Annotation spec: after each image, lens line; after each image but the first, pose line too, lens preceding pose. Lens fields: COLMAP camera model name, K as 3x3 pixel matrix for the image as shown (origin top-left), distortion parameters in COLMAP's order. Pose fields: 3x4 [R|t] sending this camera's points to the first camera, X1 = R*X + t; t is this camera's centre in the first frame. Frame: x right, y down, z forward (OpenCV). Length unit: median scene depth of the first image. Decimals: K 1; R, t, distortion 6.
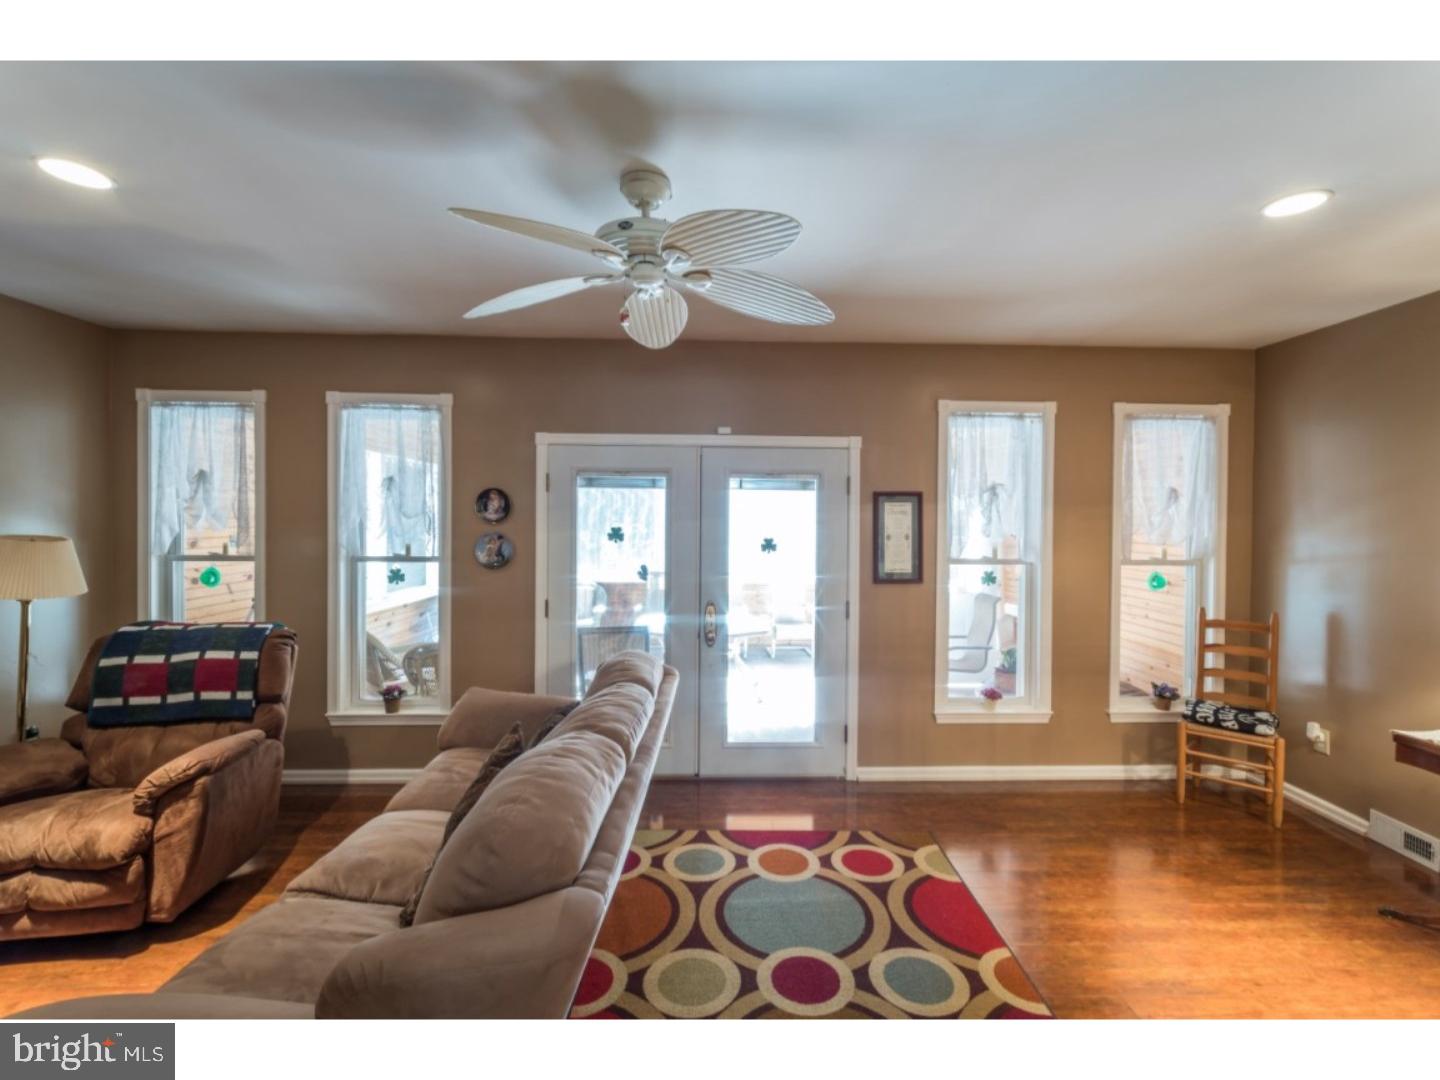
lens RADIAL K [[641.0, 0, 728.0], [0, 641.0, 529.3], [0, 0, 1]] dist [-0.003625, 0.001991]
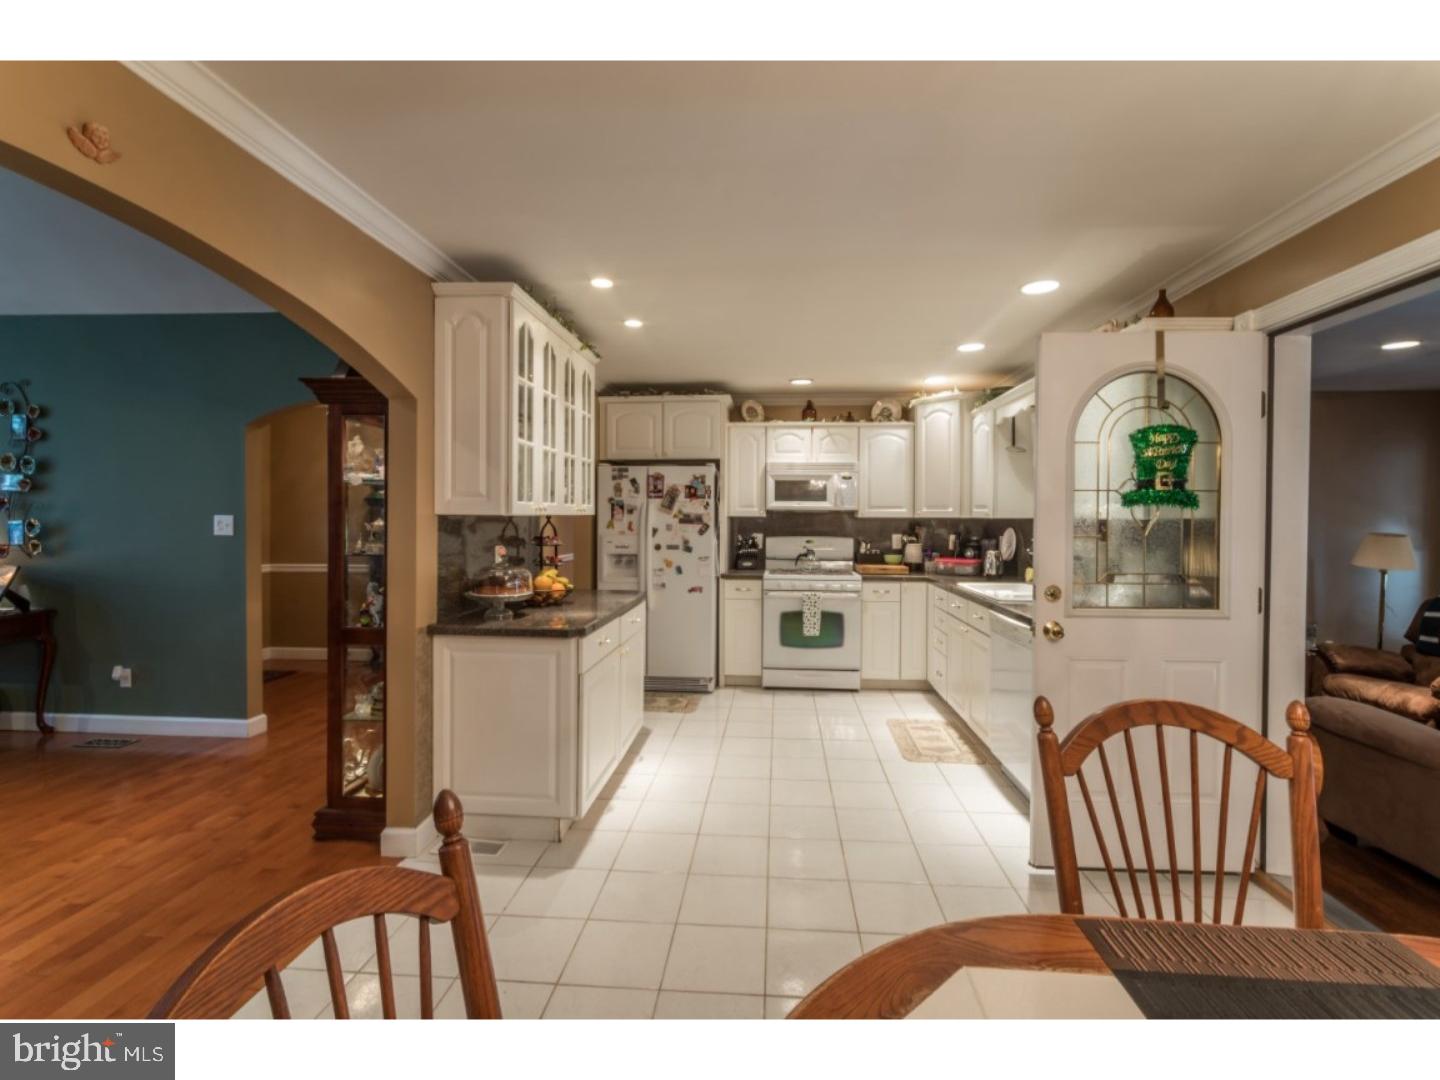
lens RADIAL K [[641.0, 0, 742.4], [0, 641.0, 519.6], [0, 0, 1]] dist [-0.003625, 0.001991]
pose [[-0.086762, -0.002625, -0.996226, 0.576511], [-0.014543, 0.999893, -0.001368, -0.000041], [0.996123, 0.014370, -0.086791, -0.426933]]
